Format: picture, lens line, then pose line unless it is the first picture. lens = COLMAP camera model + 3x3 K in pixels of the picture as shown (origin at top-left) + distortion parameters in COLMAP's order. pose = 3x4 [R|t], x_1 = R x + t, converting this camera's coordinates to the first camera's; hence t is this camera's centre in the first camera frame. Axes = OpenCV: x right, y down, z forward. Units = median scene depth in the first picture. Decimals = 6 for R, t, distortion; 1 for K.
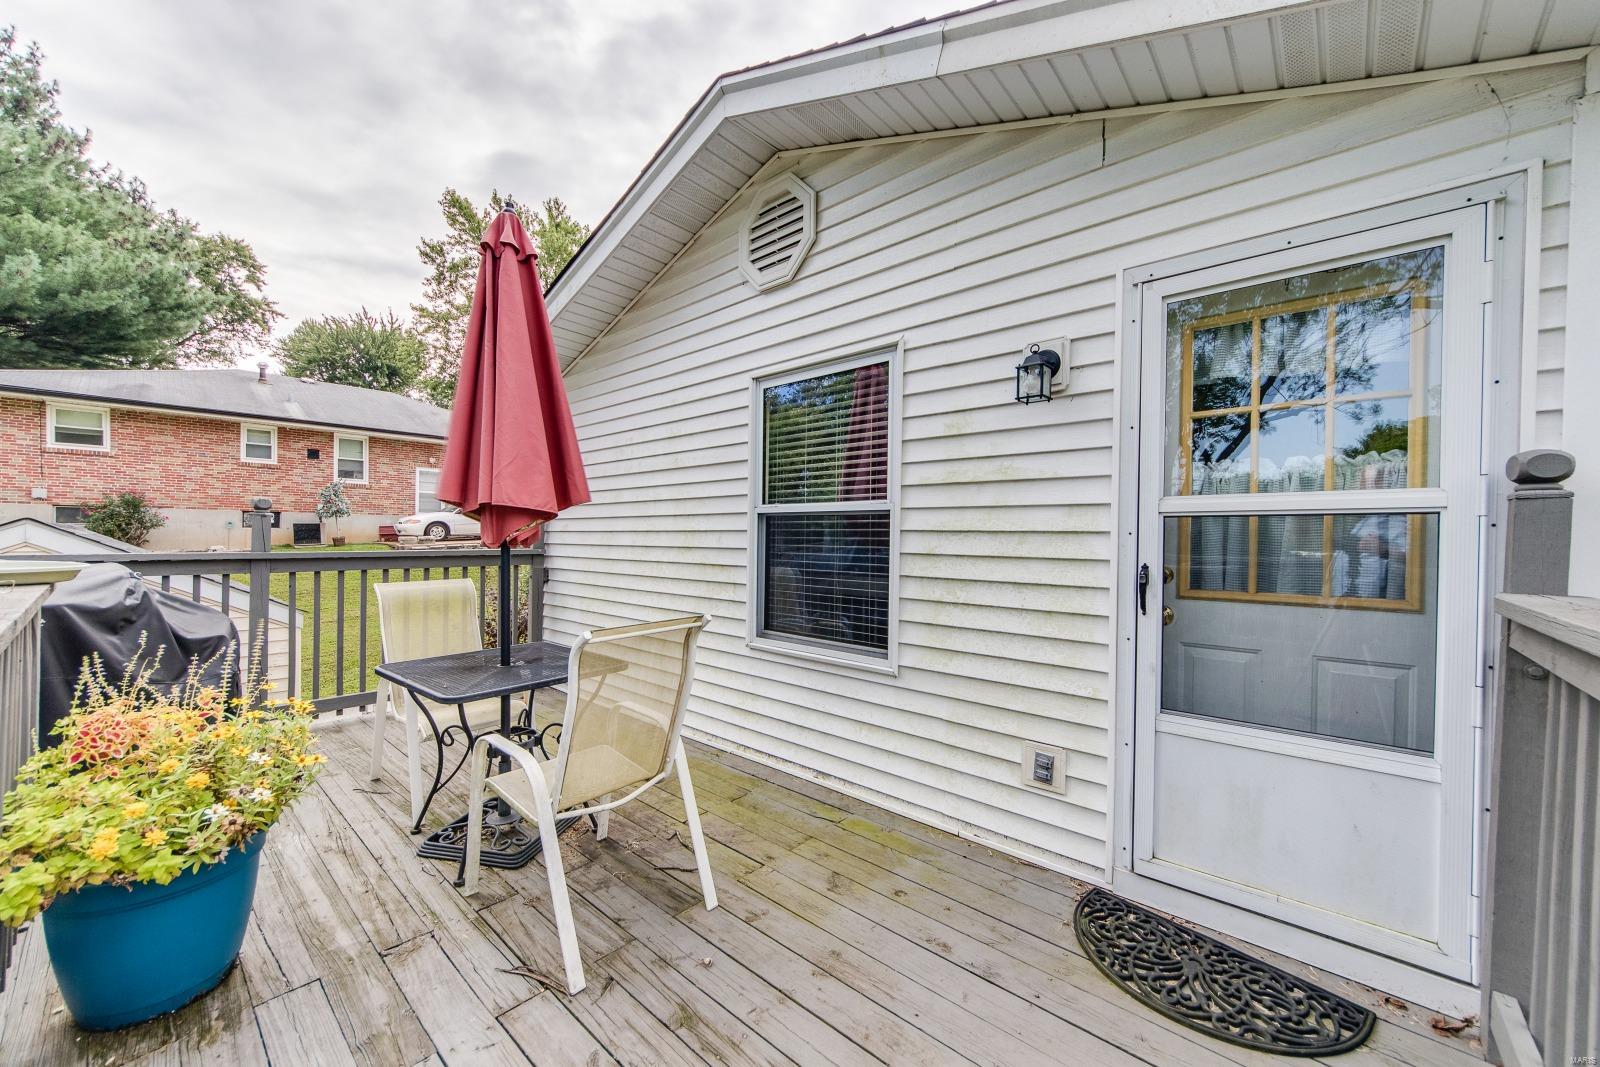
lens RADIAL K [[611.1, 0, 793.2], [0, 611.1, 544.4], [0, 0, 1]] dist [-0.000361, 0.000223]
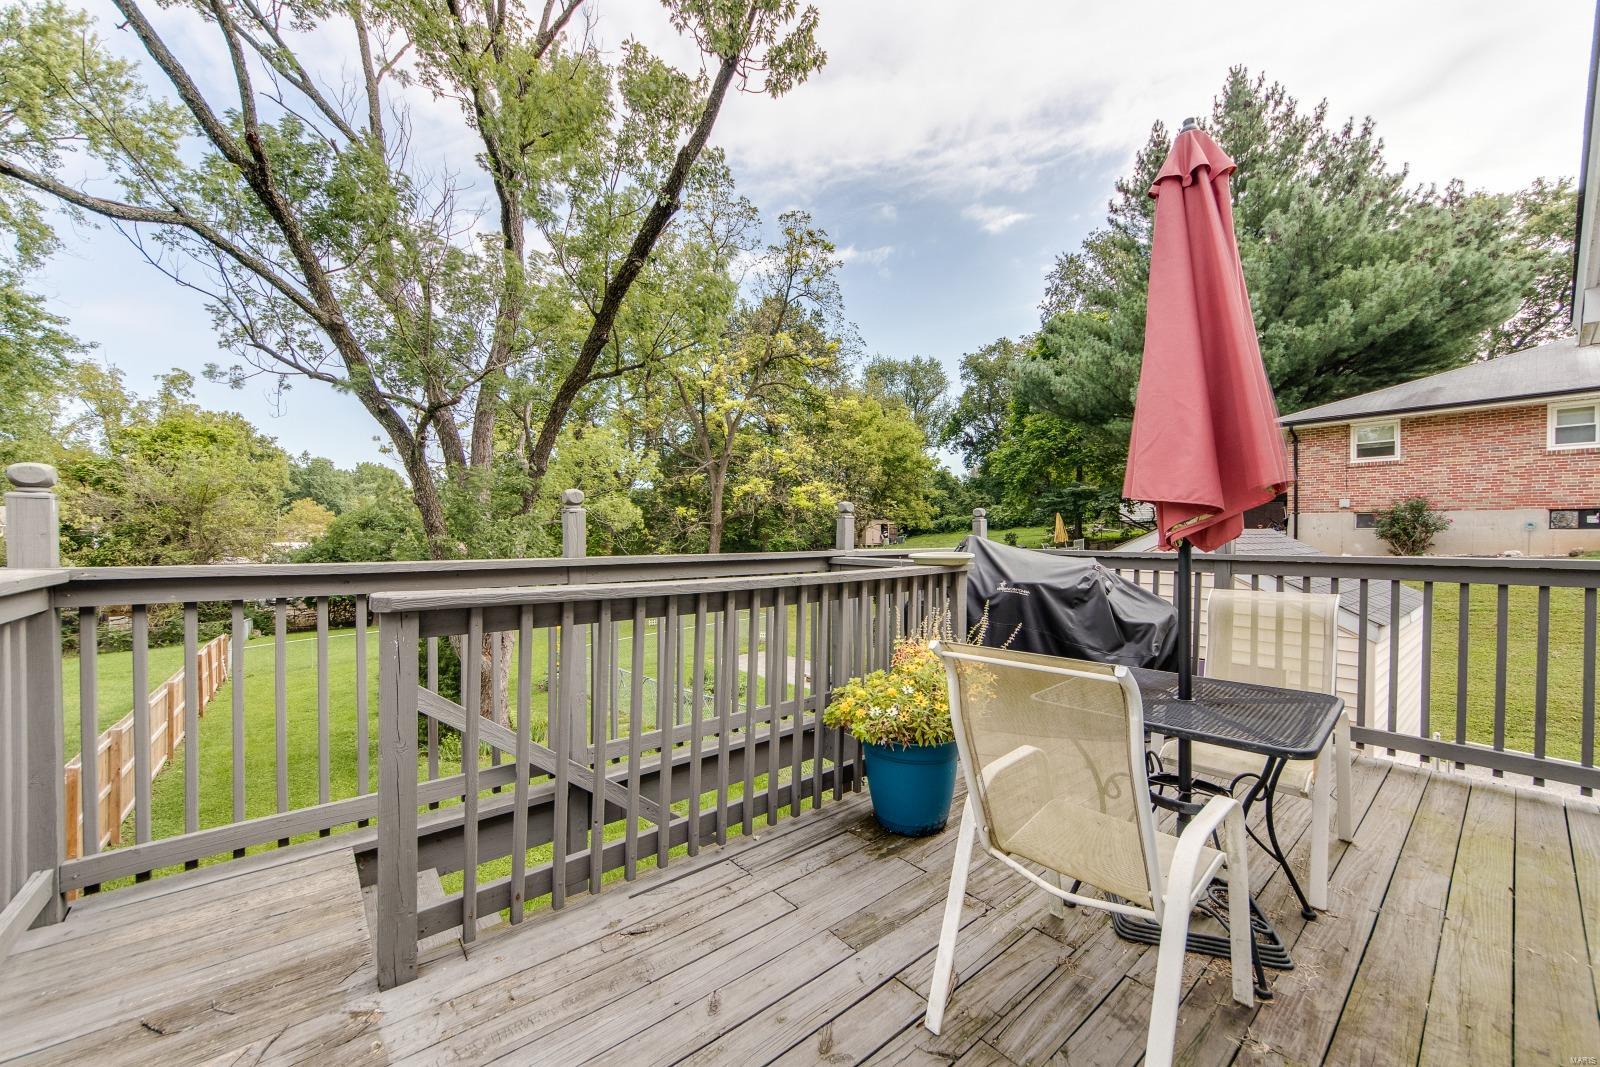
lens RADIAL K [[611.1, 0, 793.6], [0, 611.1, 532.1], [0, 0, 1]] dist [-0.000361, 0.000223]
pose [[-0.133391, -0.013181, -0.990976, 0.067864], [-0.013507, 0.999843, -0.011481, -0.000498], [0.990971, 0.011853, -0.133548, 0.103177]]
